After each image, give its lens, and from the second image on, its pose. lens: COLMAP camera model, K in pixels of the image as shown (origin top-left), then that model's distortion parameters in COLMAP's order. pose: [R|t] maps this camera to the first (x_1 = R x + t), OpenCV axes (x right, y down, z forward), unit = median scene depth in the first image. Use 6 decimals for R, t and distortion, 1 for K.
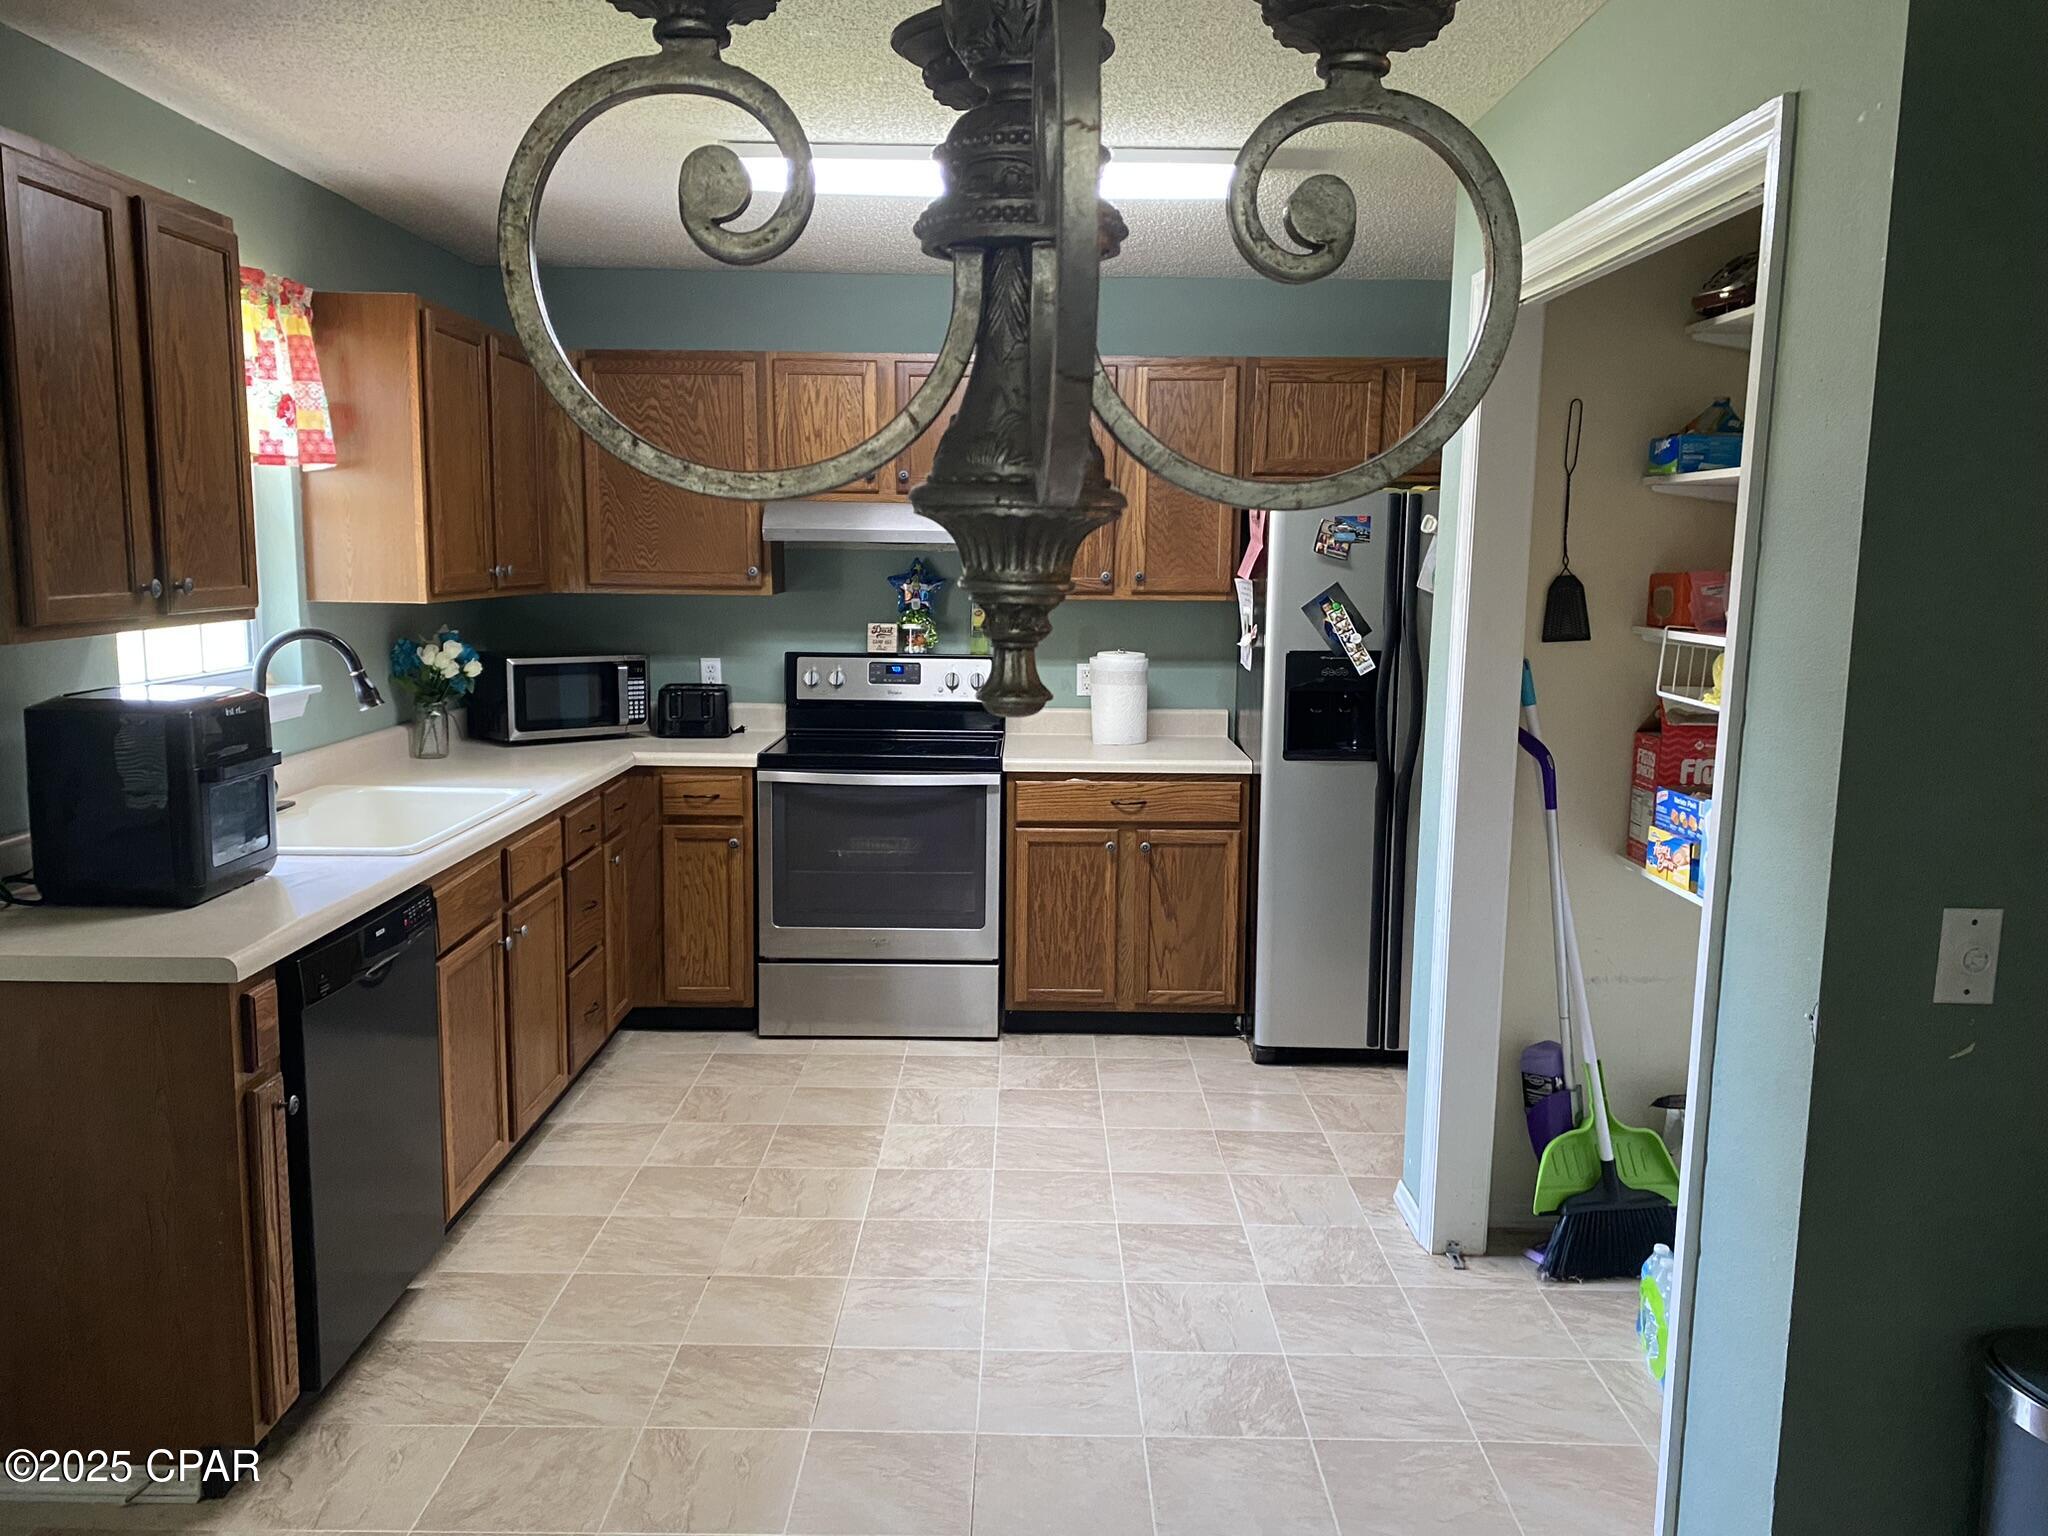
lens RADIAL K [[1567.9, 0, 1020.9], [0, 1567.9, 765.3], [0, 0, 1]] dist [0.040714, -0.042382]
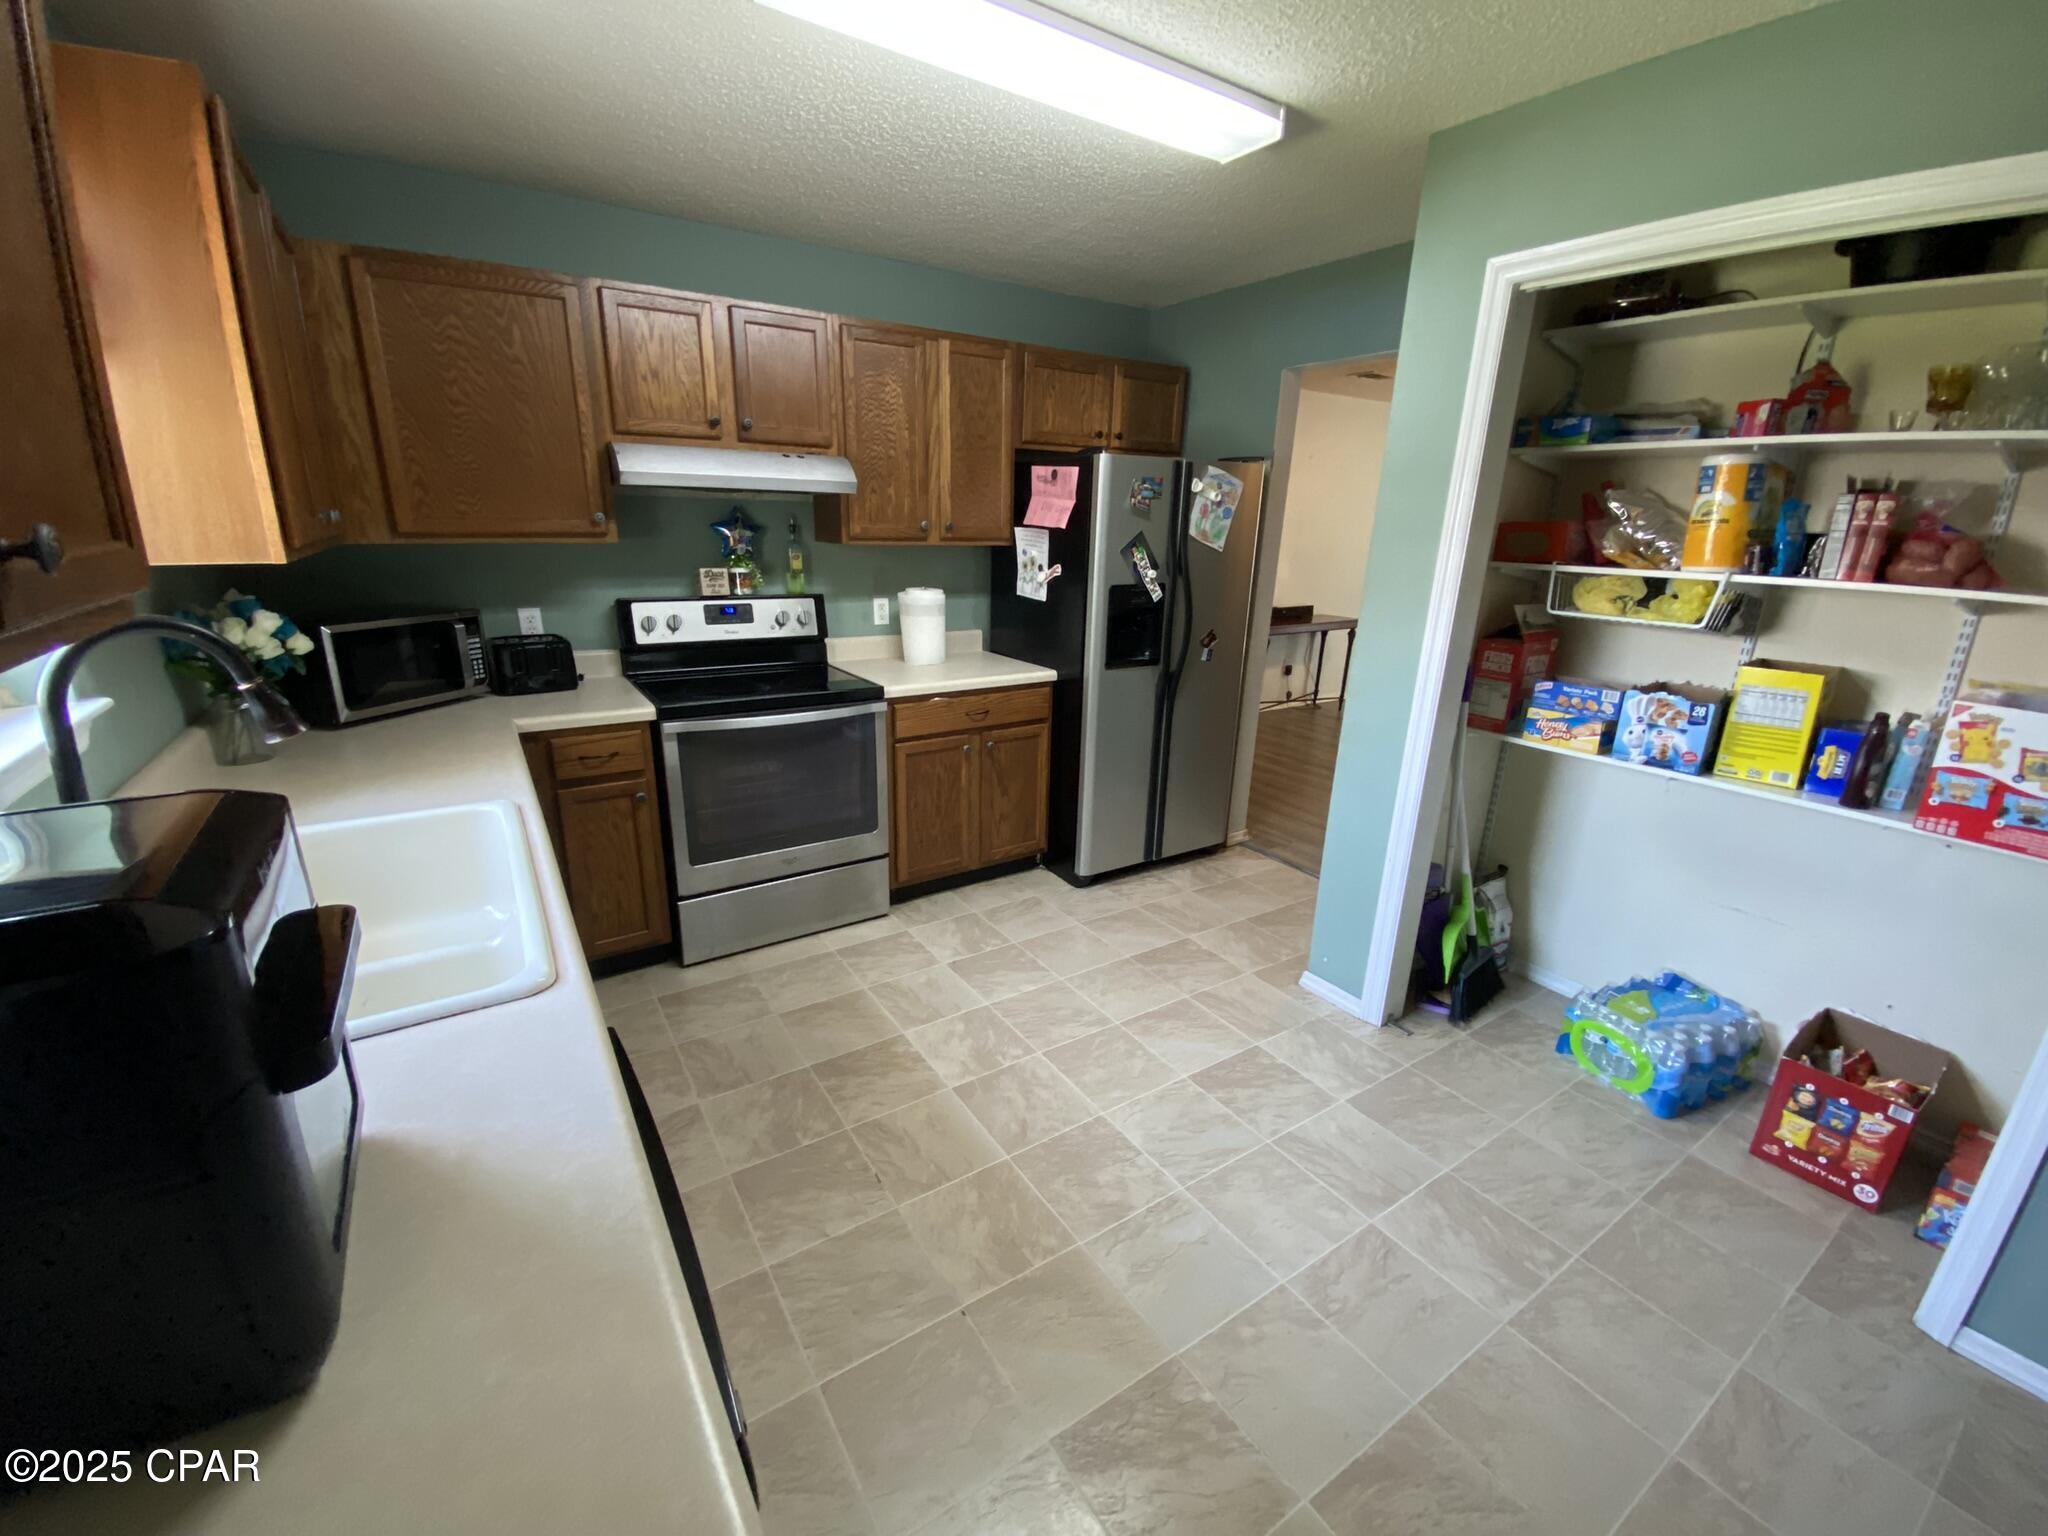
lens RADIAL K [[833.1, 0, 1038.3], [0, 833.1, 774.9], [0, 0, 1]] dist [-0.008022, -0.006490]
pose [[0.832905, -0.154120, 0.531522, -0.250019], [0.061845, 0.980345, 0.187349, -0.047903], [-0.549949, -0.123172, 0.826066, 0.414834]]
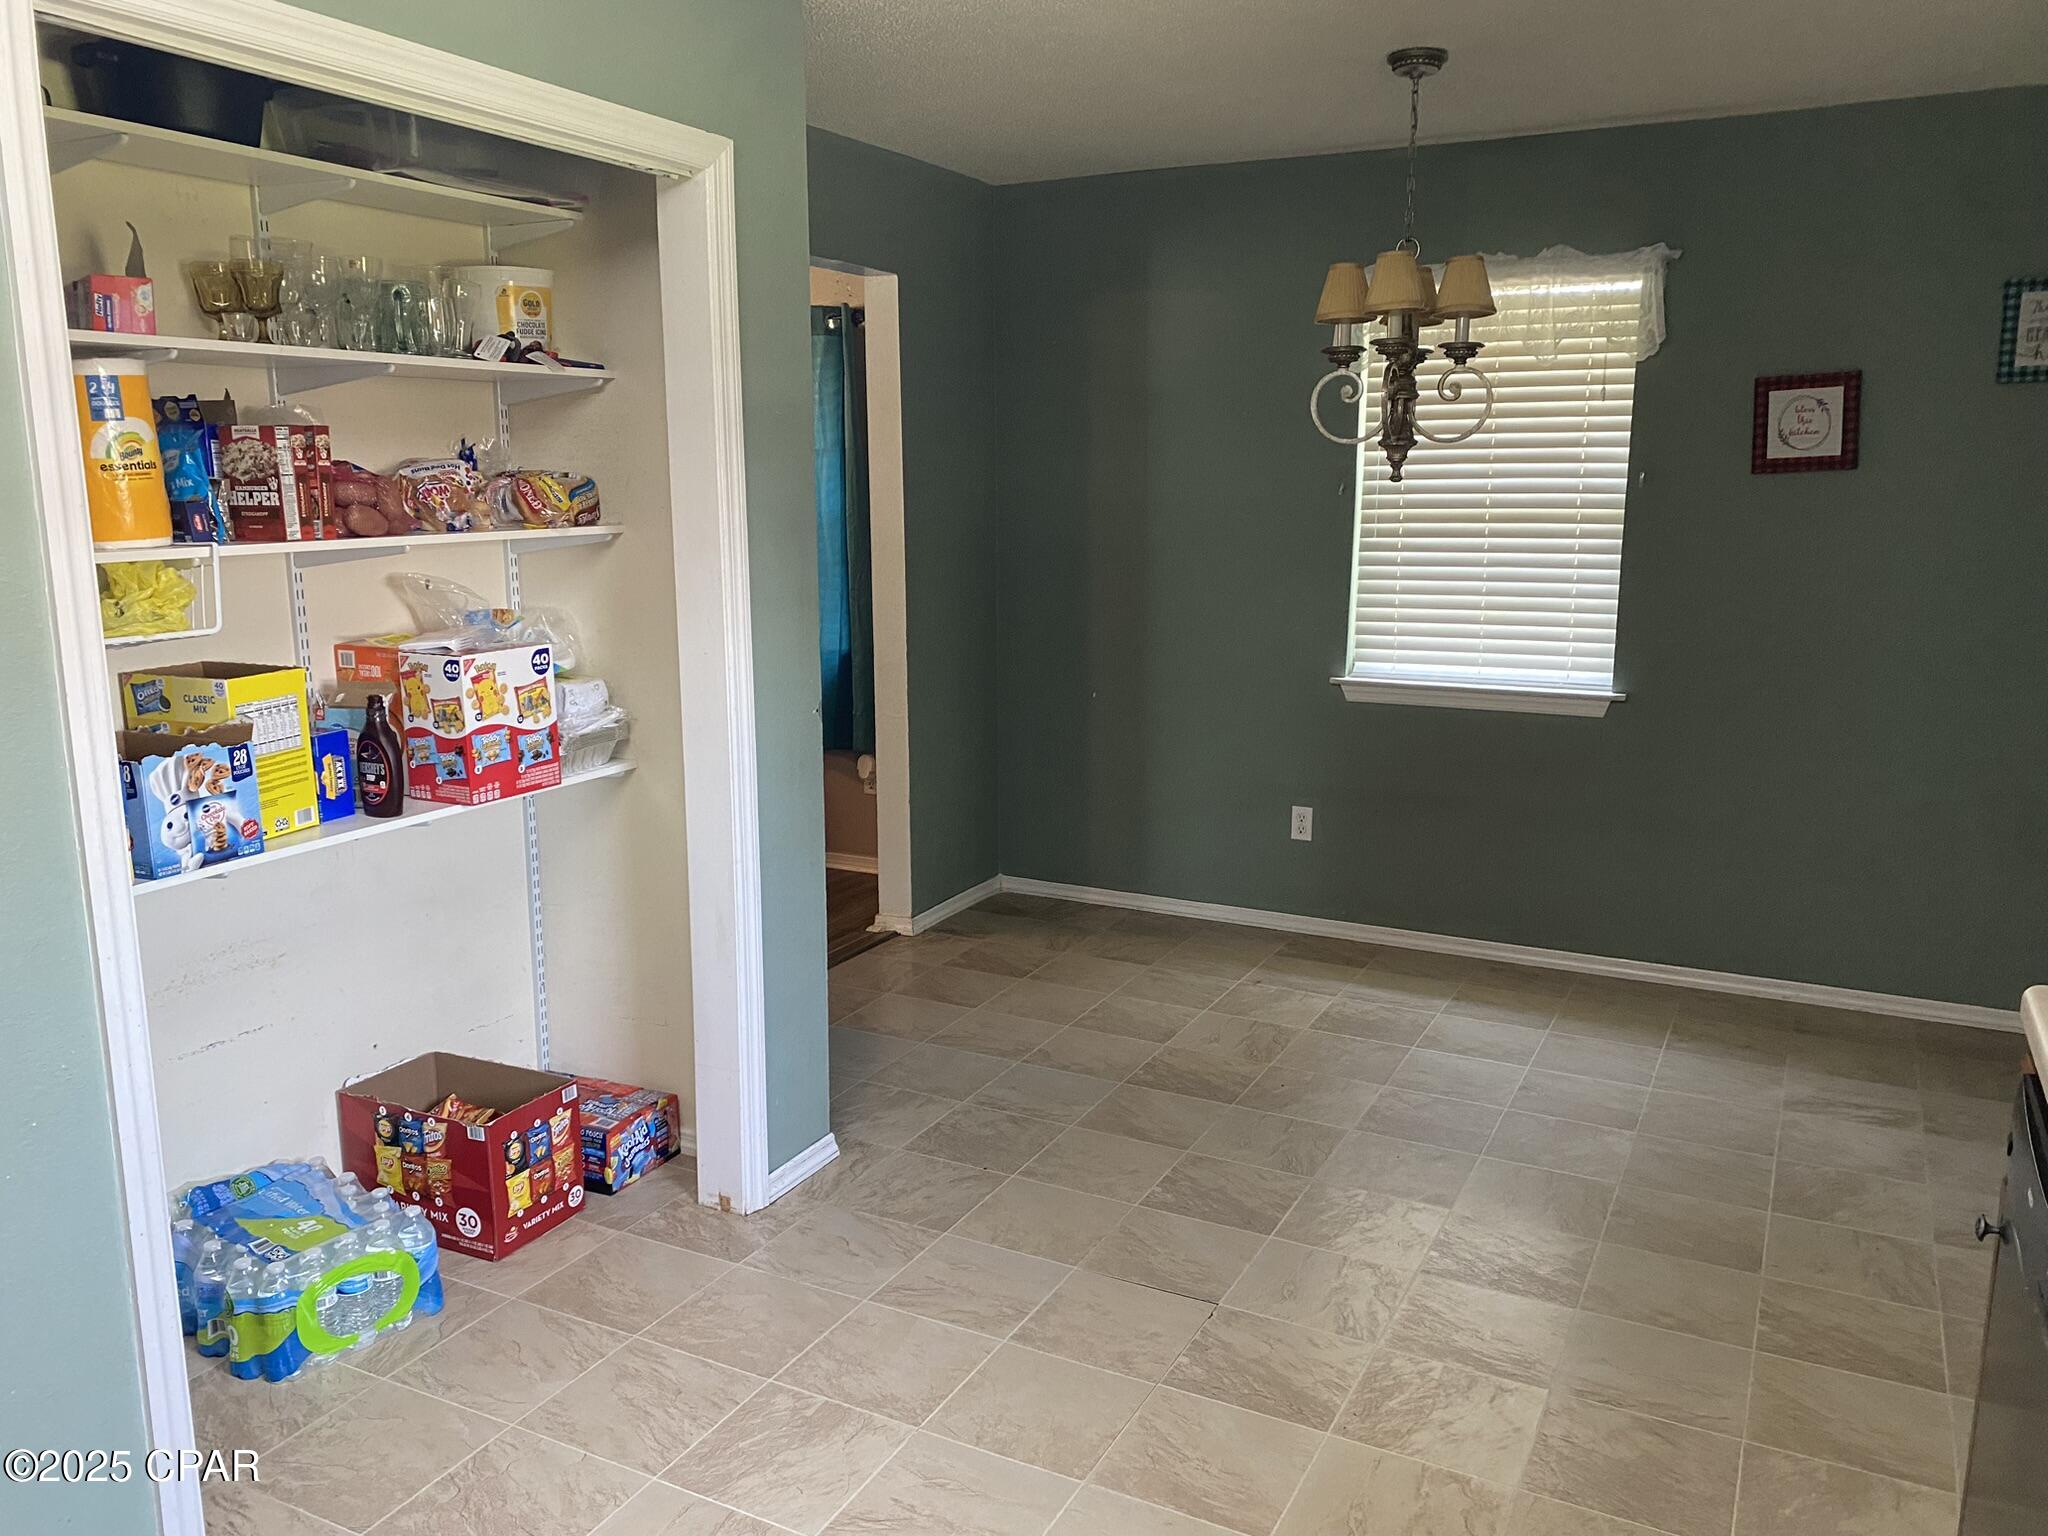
lens RADIAL K [[1567.9, 0, 969.7], [0, 1567.9, 798.1], [0, 0, 1]] dist [0.040714, -0.042382]
pose [[-0.873290, -0.103713, 0.476035, -0.193258], [0.066067, 0.942845, 0.326616, -0.121128], [-0.482701, 0.316681, -0.816525, 0.900832]]
